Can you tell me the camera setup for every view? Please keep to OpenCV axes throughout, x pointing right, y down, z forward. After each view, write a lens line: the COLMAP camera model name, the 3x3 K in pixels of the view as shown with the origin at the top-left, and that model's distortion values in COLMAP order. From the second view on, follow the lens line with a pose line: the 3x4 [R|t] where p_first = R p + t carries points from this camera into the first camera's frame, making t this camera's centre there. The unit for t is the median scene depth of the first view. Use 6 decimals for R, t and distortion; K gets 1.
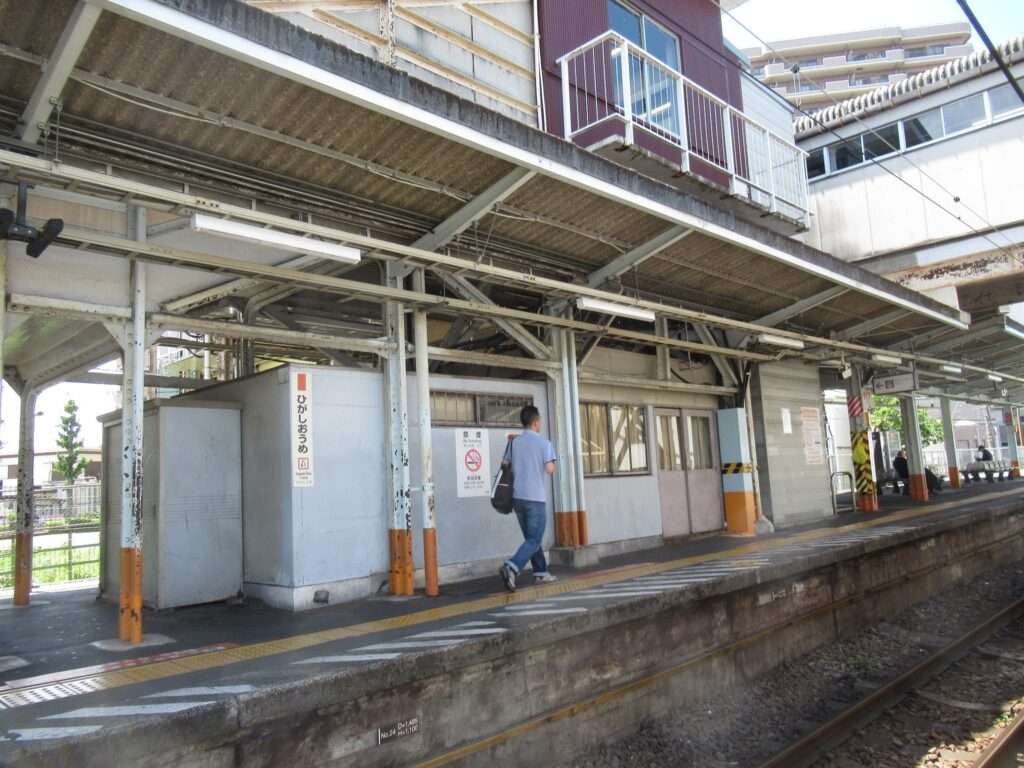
lens RADIAL K [[776.7, 0, 517.2], [0, 776.7, 375.7], [0, 0, 1]] dist [-0.008639, 0.004908]
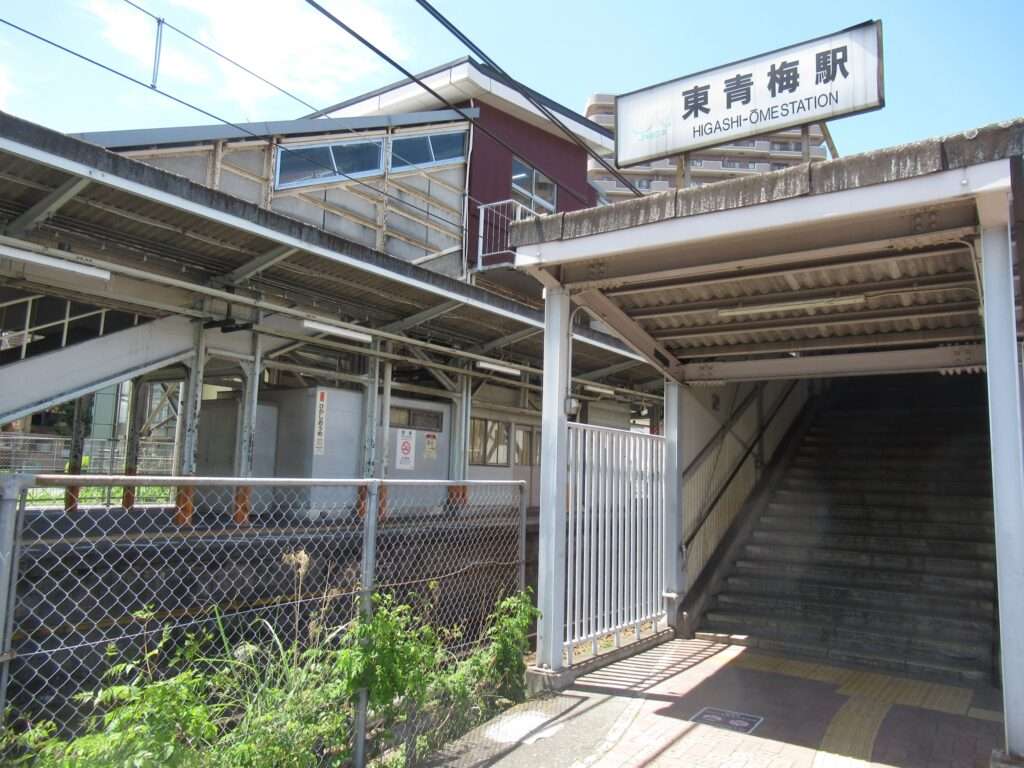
lens RADIAL K [[776.7, 0, 510.9], [0, 776.7, 381.1], [0, 0, 1]] dist [-0.008639, 0.004908]
pose [[0.983292, 0.100674, 0.151661, -0.103069], [-0.102676, 0.994700, 0.005412, -0.069061], [-0.150313, -0.020894, 0.988418, -0.708524]]
